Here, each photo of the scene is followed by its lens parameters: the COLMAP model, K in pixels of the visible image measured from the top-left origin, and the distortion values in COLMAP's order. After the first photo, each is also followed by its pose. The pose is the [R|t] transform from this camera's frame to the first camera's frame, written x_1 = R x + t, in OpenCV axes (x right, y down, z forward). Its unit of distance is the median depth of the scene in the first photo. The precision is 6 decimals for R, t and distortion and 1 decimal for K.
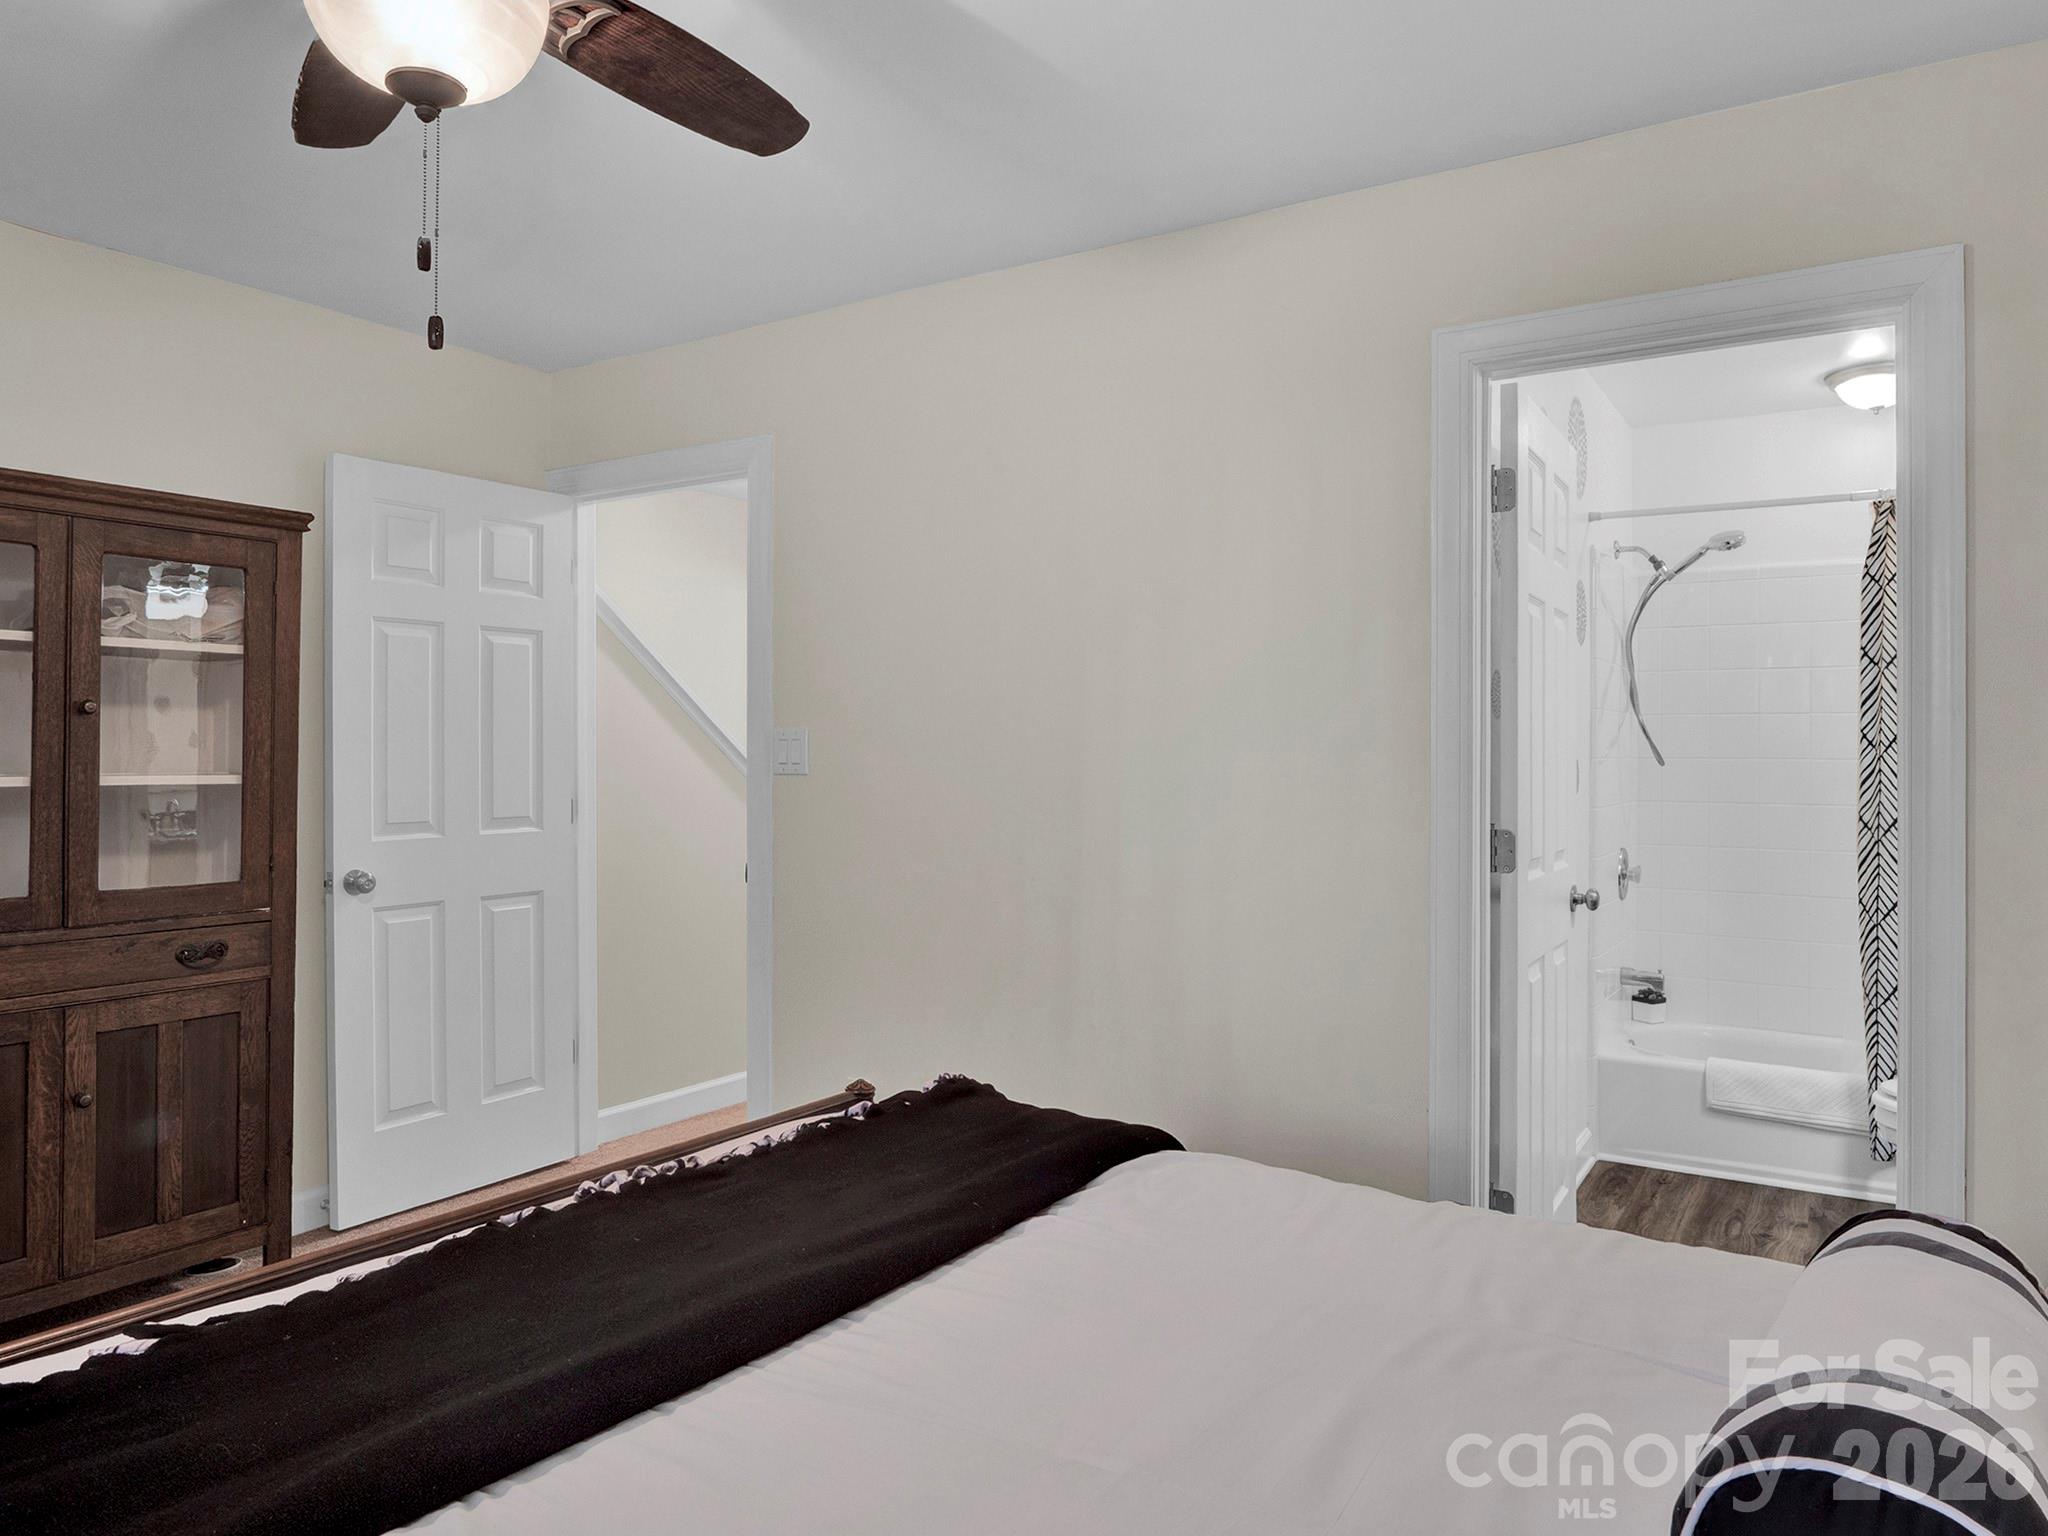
lens RADIAL K [[1345.3, 0, 1017.3], [0, 1345.3, 755.7], [0, 0, 1]] dist [-0.018454, 0.006818]
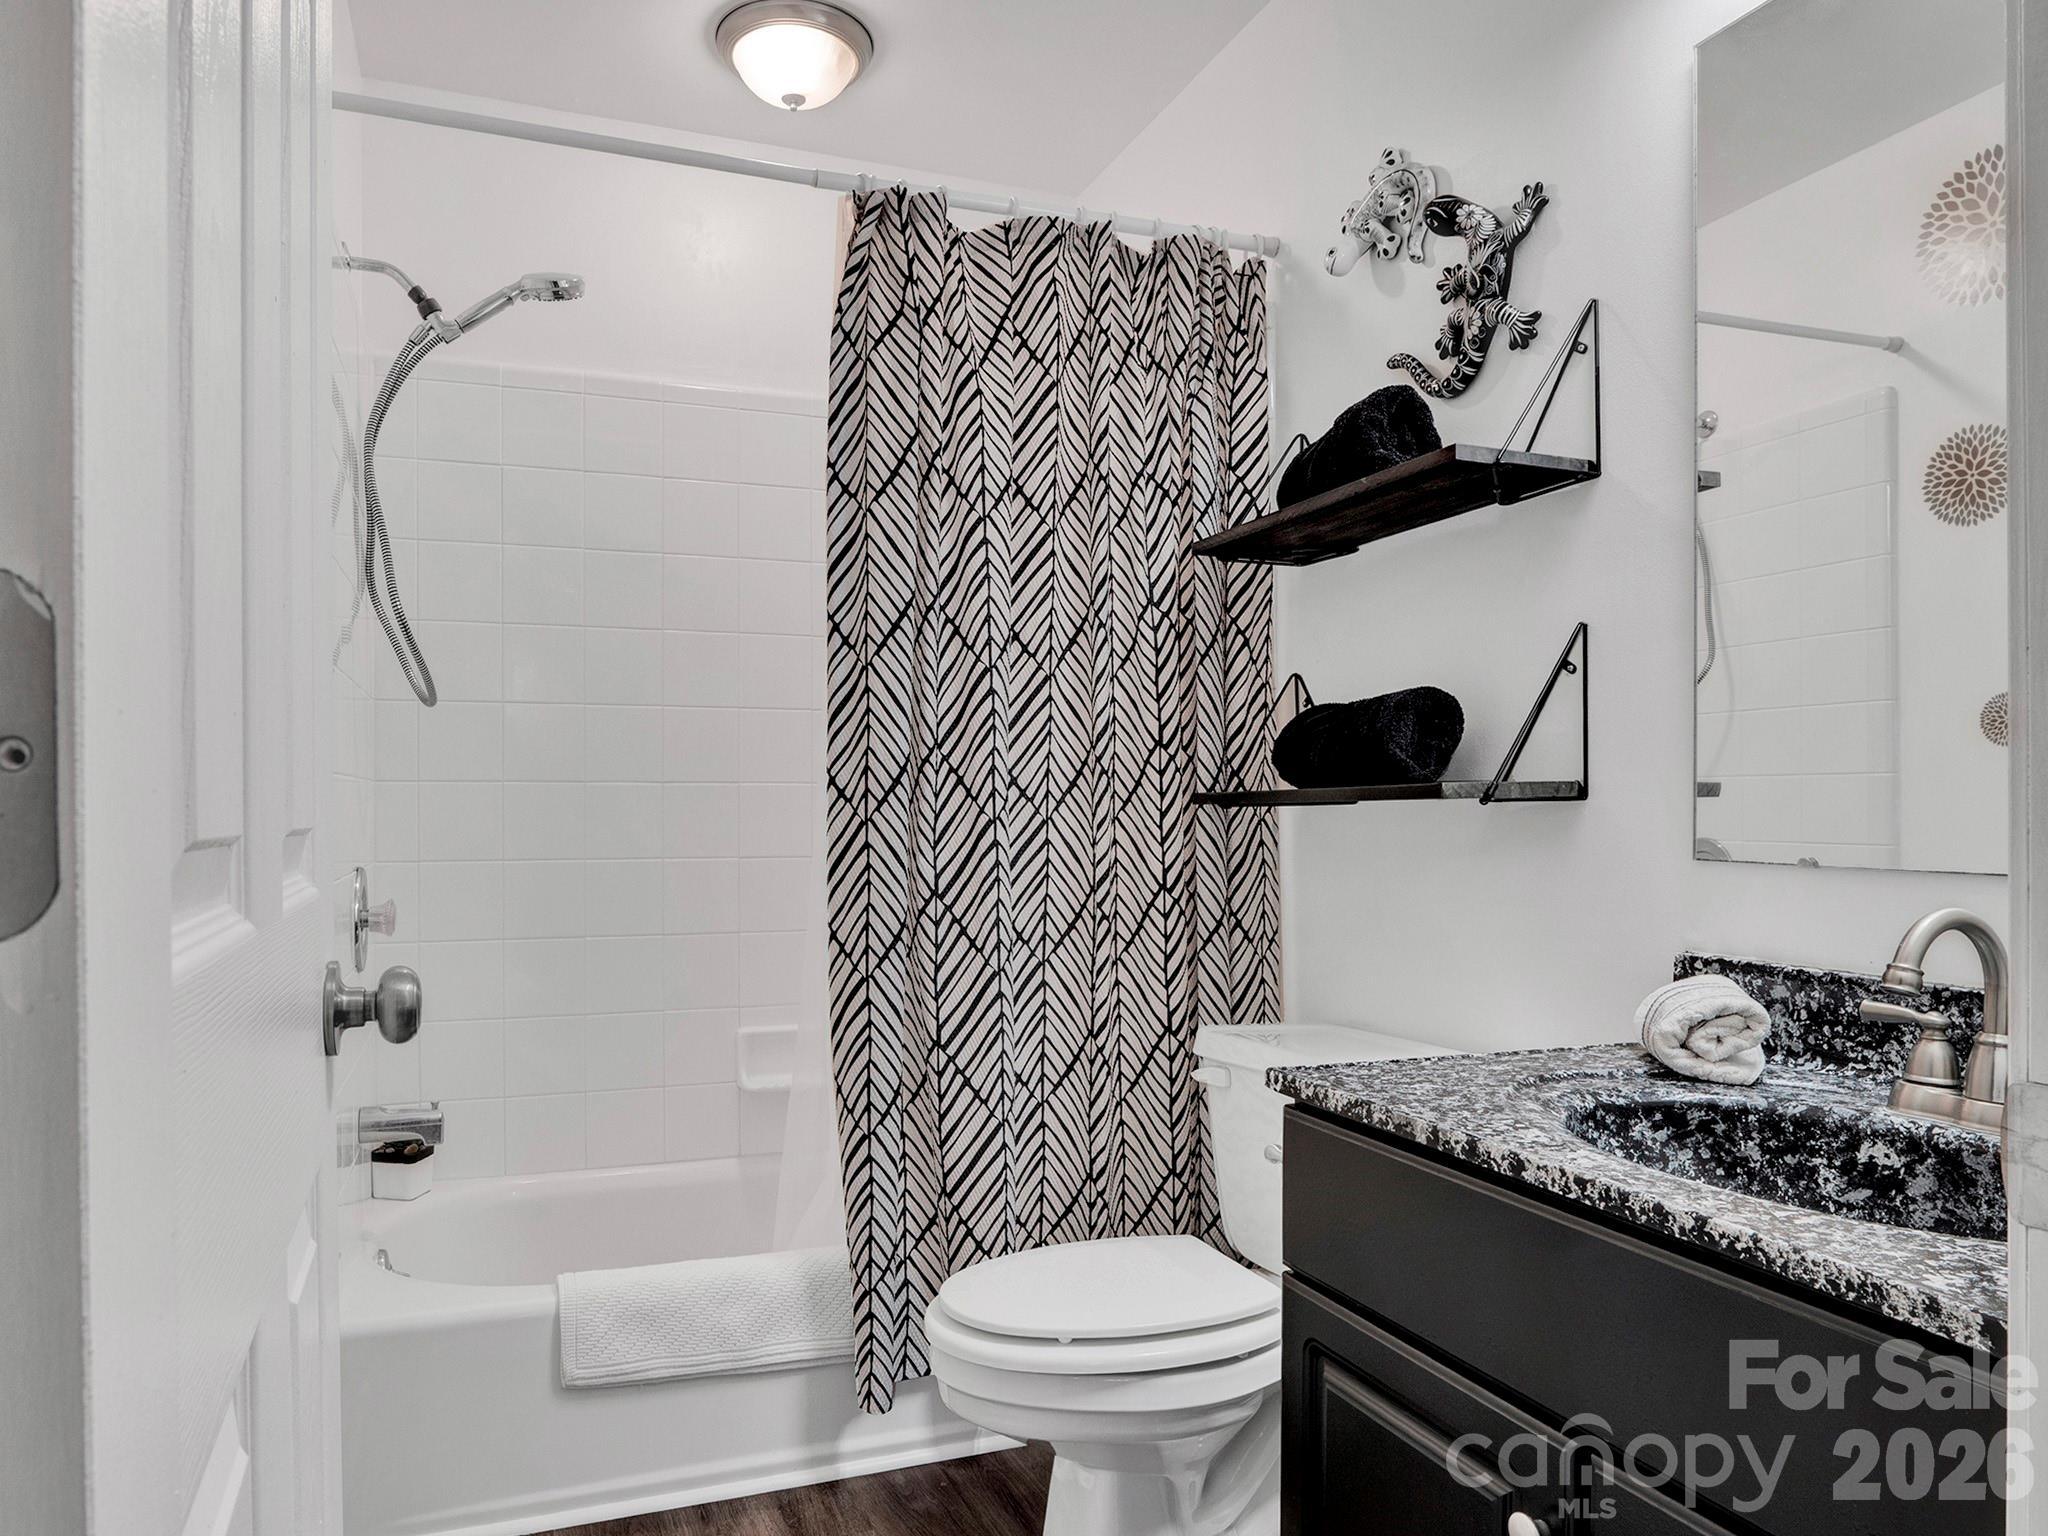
lens RADIAL K [[1345.3, 0, 965.7], [0, 1345.3, 811.2], [0, 0, 1]] dist [-0.018454, 0.006818]
pose [[0.611675, -0.009079, 0.791057, 0.238156], [0.006606, 0.999958, 0.006369, 0.055799], [-0.791082, 0.001330, 0.611709, 0.628791]]
